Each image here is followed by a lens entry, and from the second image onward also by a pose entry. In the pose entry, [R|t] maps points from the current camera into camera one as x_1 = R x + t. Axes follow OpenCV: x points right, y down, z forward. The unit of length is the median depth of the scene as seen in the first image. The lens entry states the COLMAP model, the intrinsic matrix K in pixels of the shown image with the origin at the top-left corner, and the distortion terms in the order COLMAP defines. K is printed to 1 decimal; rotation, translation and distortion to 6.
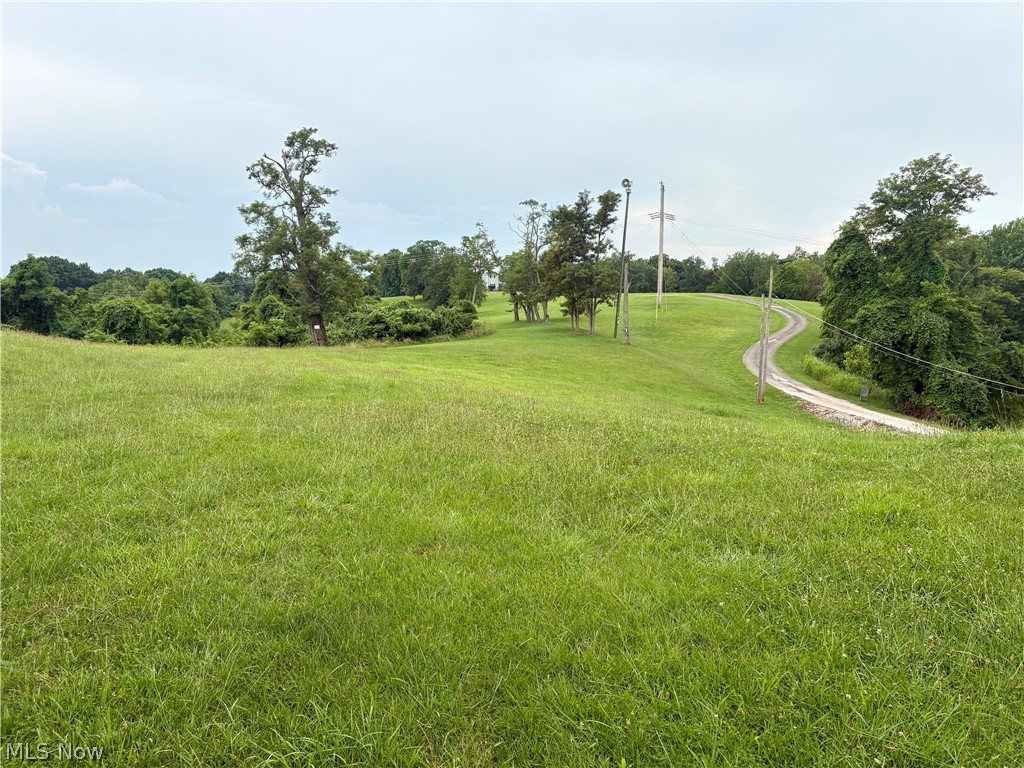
lens RADIAL K [[749.4, 0, 512.0], [0, 749.4, 384.0], [0, 0, 1]] dist [0.052351, -0.067728]
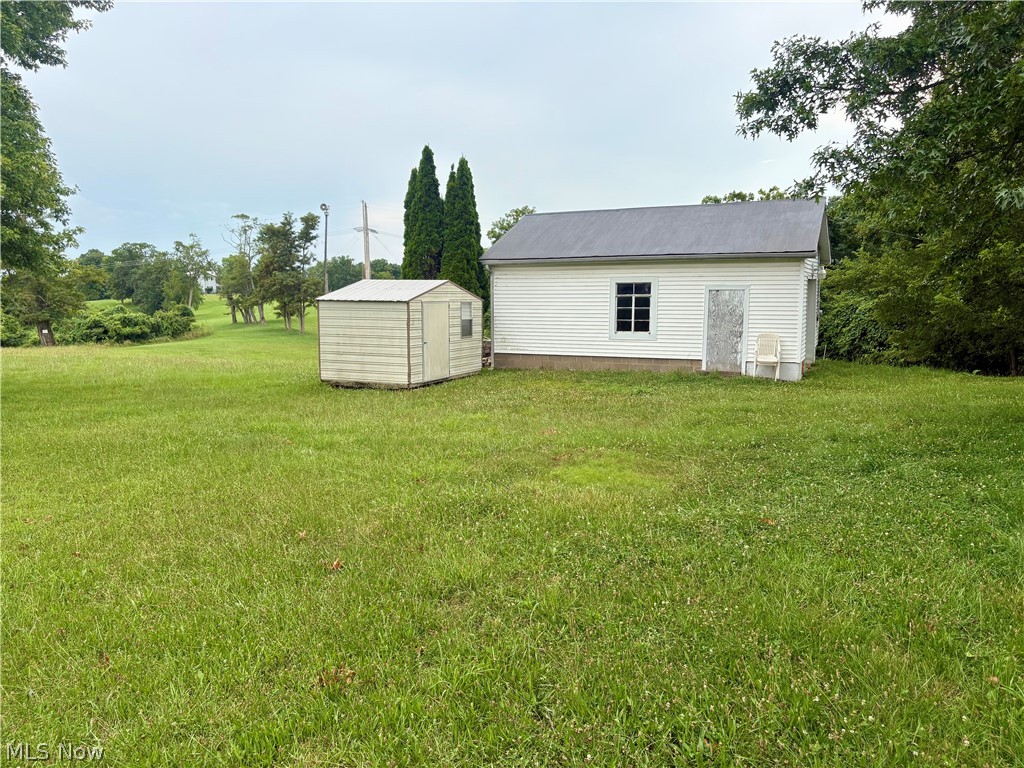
lens RADIAL K [[749.4, 0, 512.0], [0, 749.4, 384.0], [0, 0, 1]] dist [0.052351, -0.067728]
pose [[0.938761, -0.047817, 0.341234, 0.008404], [0.047957, 0.998817, 0.008032, 0.019356], [-0.341214, 0.008824, 0.939944, -0.216672]]
